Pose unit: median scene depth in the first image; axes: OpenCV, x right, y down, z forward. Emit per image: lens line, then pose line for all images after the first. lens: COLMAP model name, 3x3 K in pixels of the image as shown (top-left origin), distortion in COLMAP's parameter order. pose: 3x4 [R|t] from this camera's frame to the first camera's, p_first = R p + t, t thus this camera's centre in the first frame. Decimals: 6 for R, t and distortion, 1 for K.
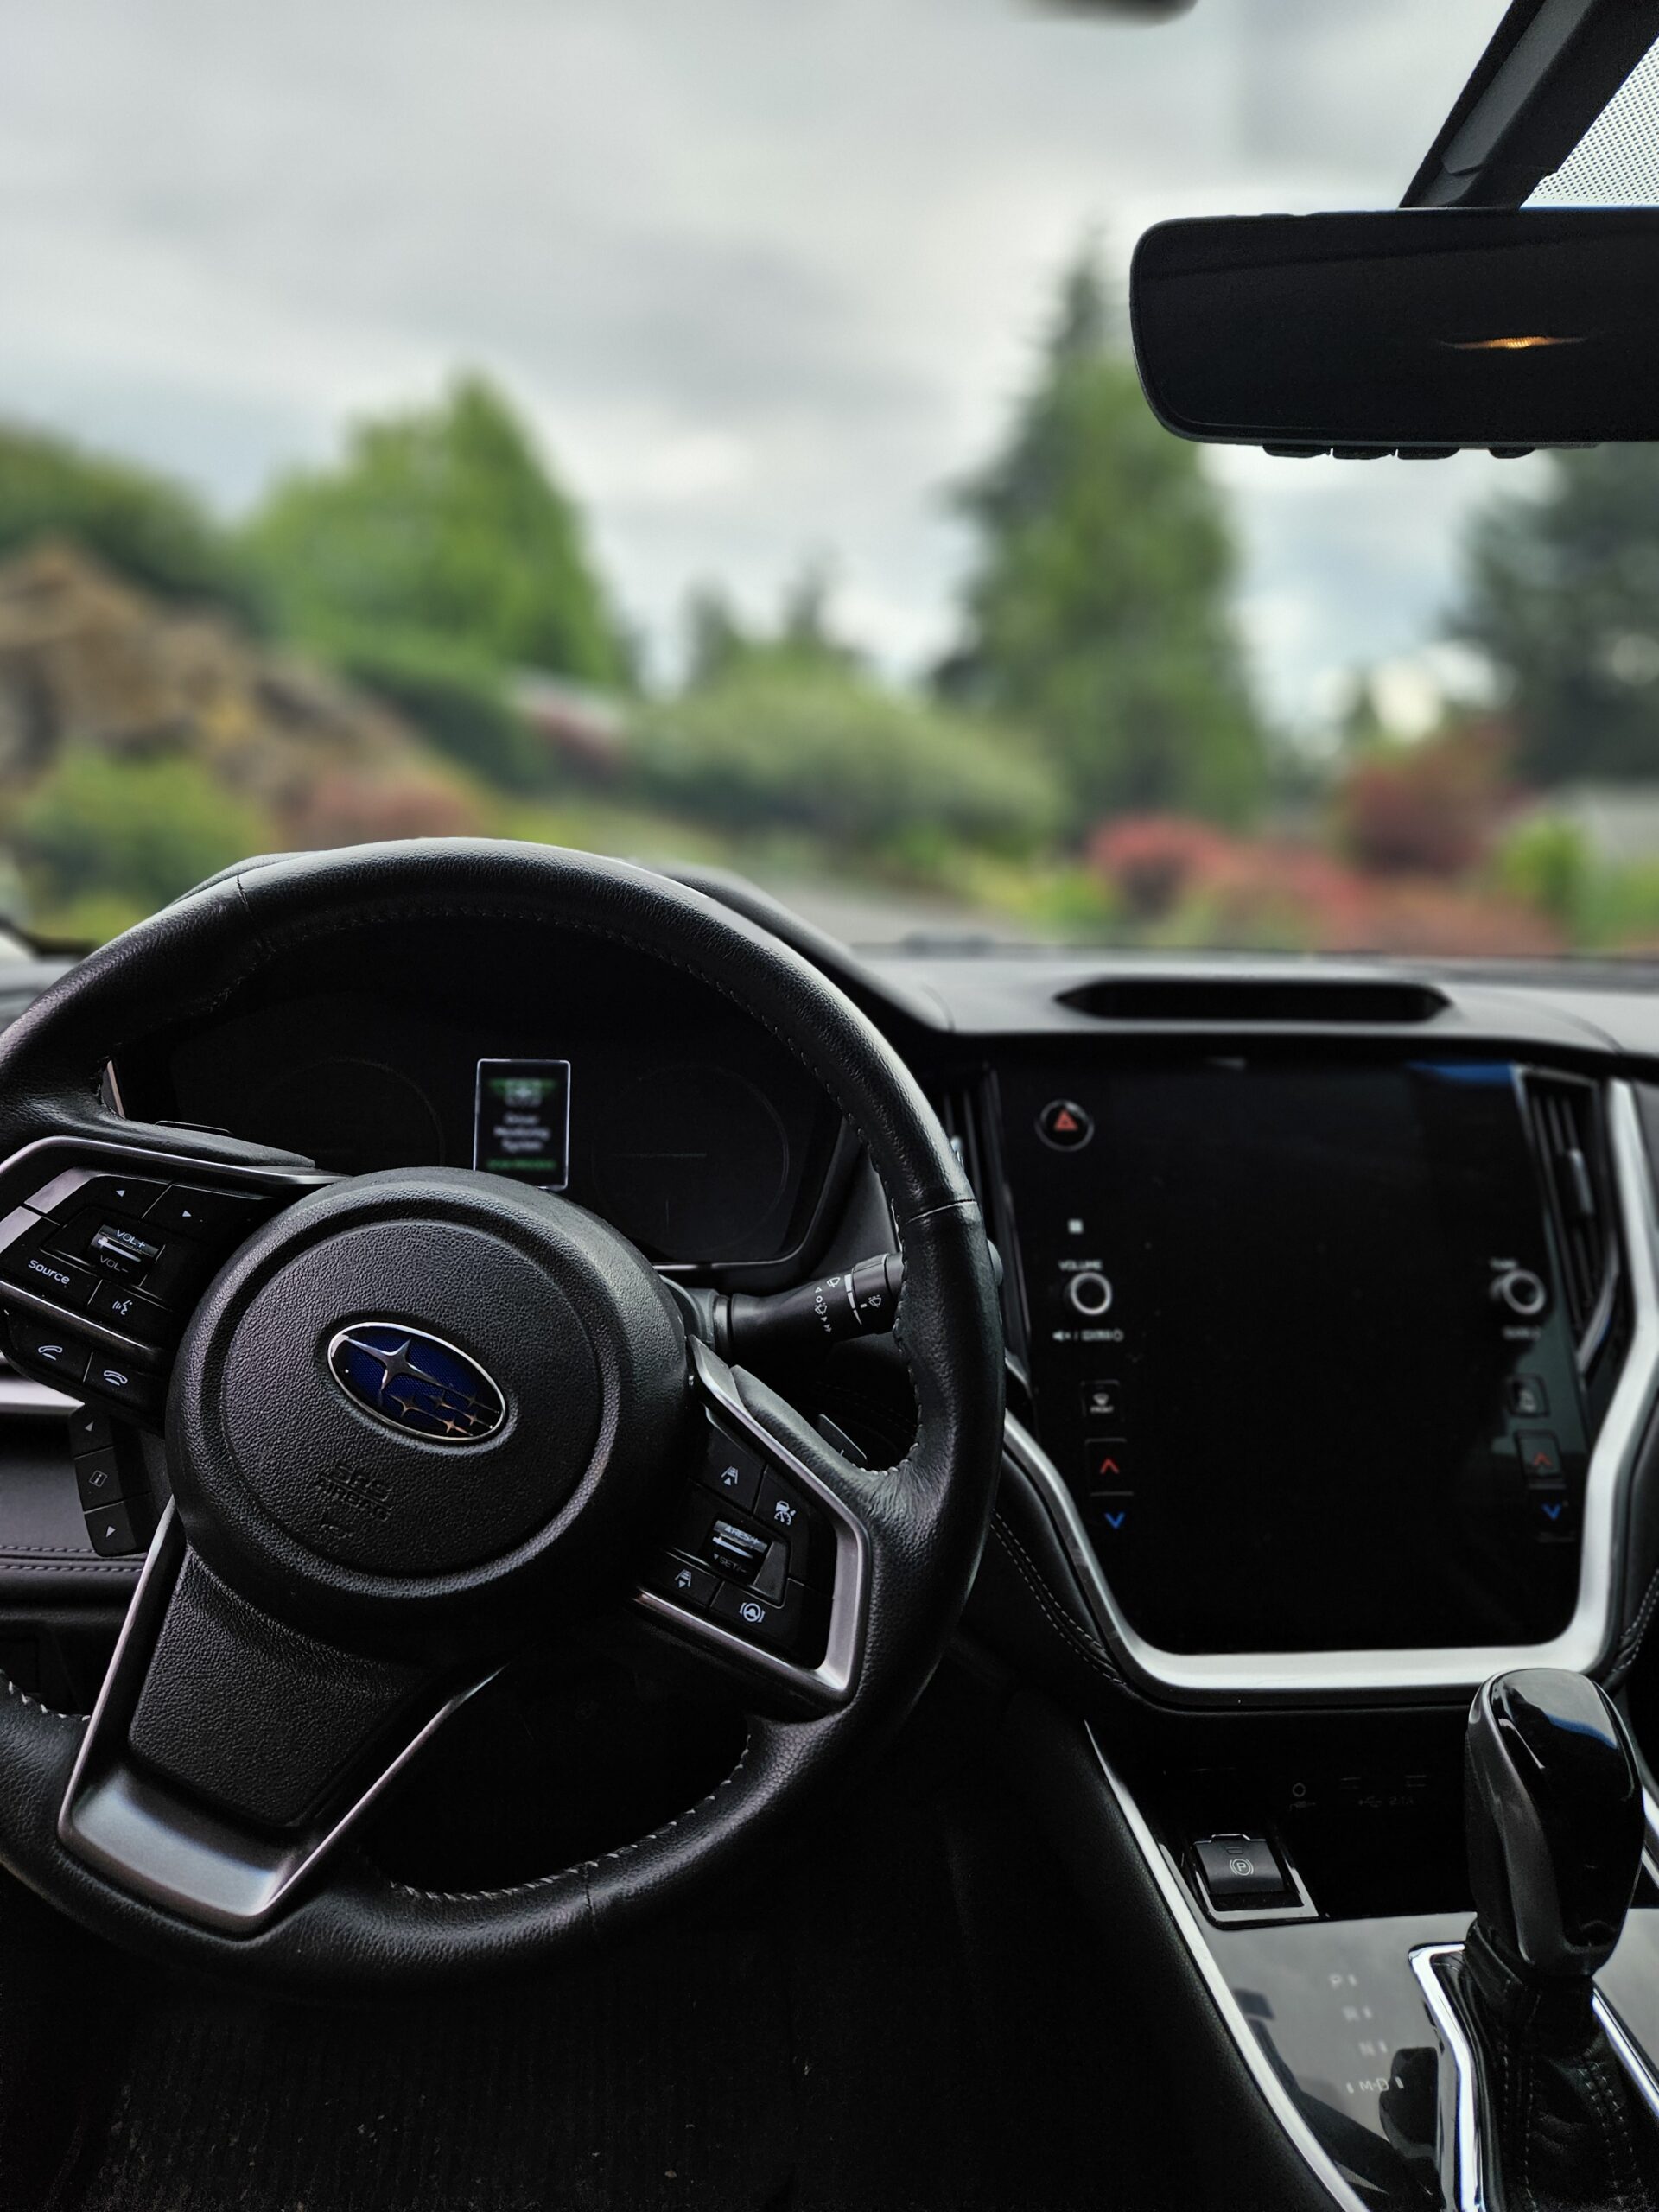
lens RADIAL K [[1495.0, 0, 822.7], [0, 1495.0, 1111.0], [0, 0, 1]] dist [0.058972, -0.050079]
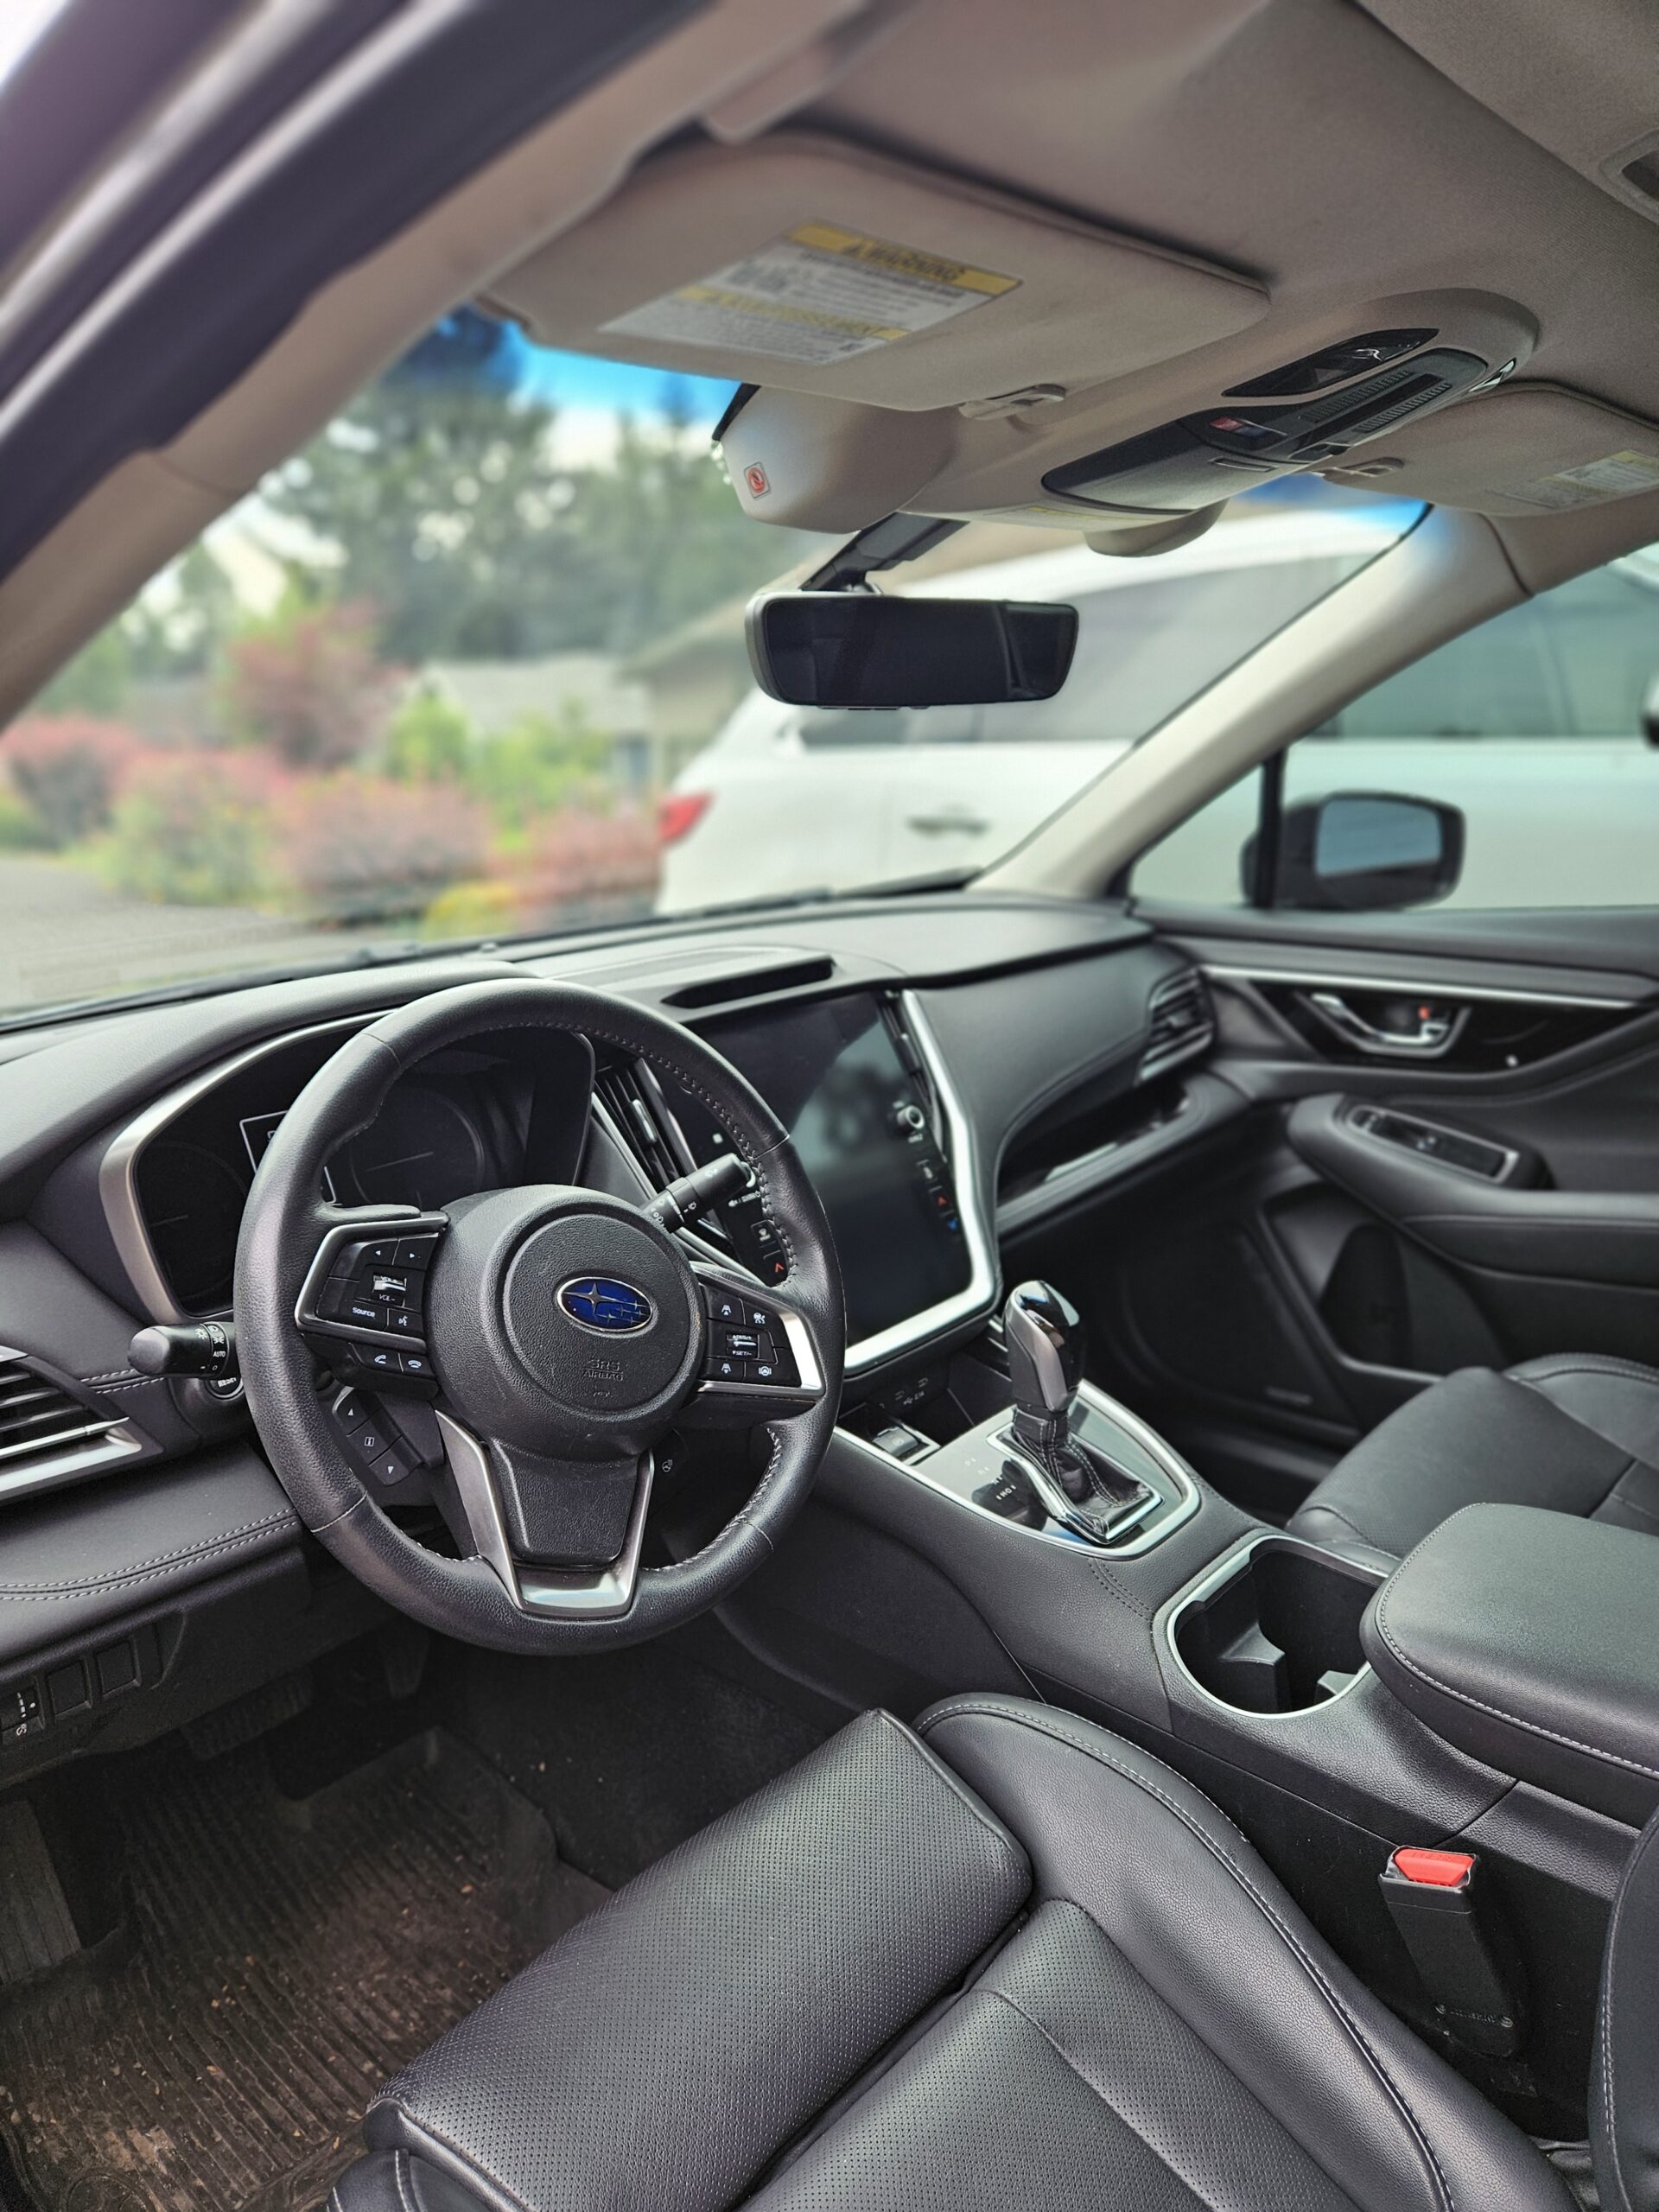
lens RADIAL K [[1495.0, 0, 834.1], [0, 1495.0, 1104.4], [0, 0, 1]] dist [0.058972, -0.050079]
pose [[0.751602, -0.215769, 0.623329, -0.869708], [0.164397, 0.976441, 0.139772, -0.194297], [-0.638802, -0.002580, 0.769367, -0.401703]]
